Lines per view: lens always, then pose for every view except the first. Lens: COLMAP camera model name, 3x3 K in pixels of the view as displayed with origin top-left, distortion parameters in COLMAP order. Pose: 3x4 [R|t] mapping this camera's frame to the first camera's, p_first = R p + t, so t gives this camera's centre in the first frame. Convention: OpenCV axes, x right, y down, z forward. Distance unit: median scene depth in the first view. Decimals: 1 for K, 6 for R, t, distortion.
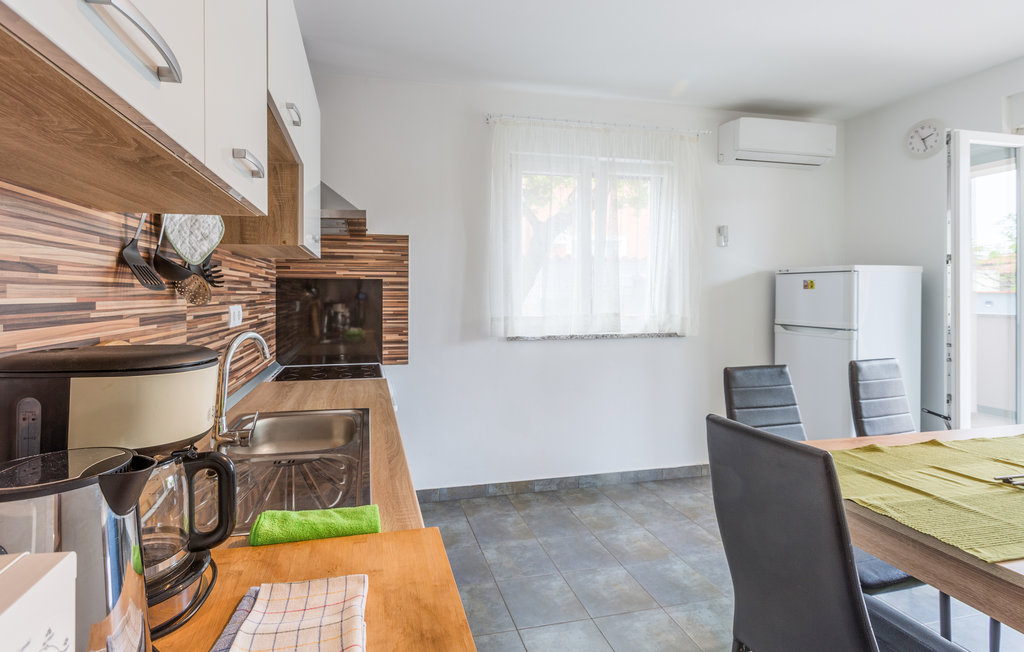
lens RADIAL K [[474.9, 0, 486.6], [0, 474.9, 298.9], [0, 0, 1]] dist [0.000658, 0.000050]
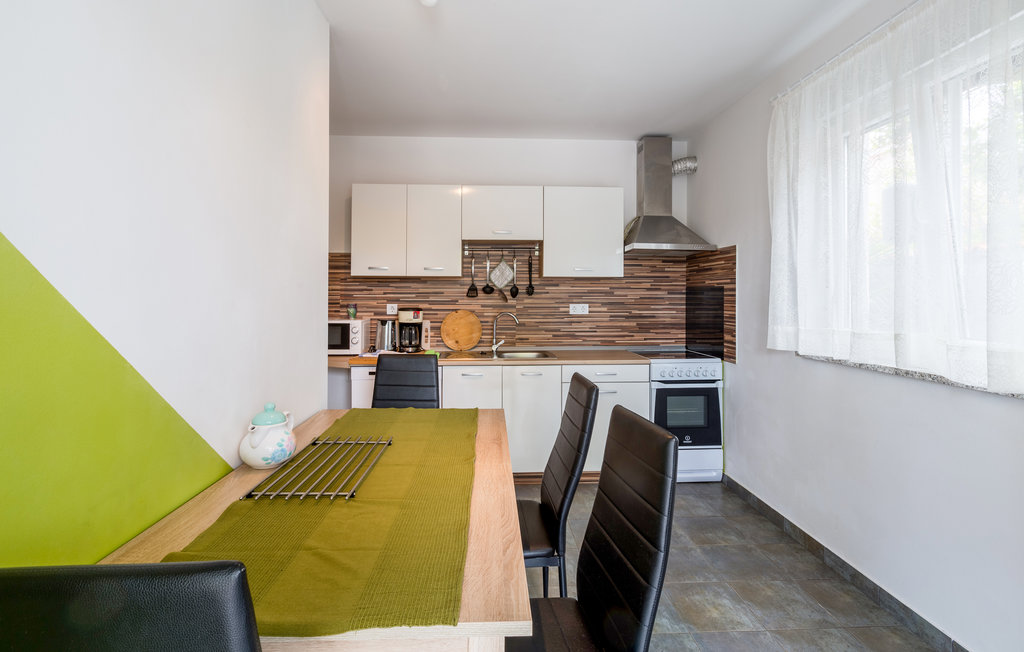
lens RADIAL K [[474.9, 0, 486.6], [0, 474.9, 298.9], [0, 0, 1]] dist [0.000658, 0.000050]
pose [[-0.217642, 0.002429, -0.976026, 1.528232], [-0.011893, 0.999916, 0.005141, -0.014393], [0.975956, 0.012727, -0.217595, 1.023427]]
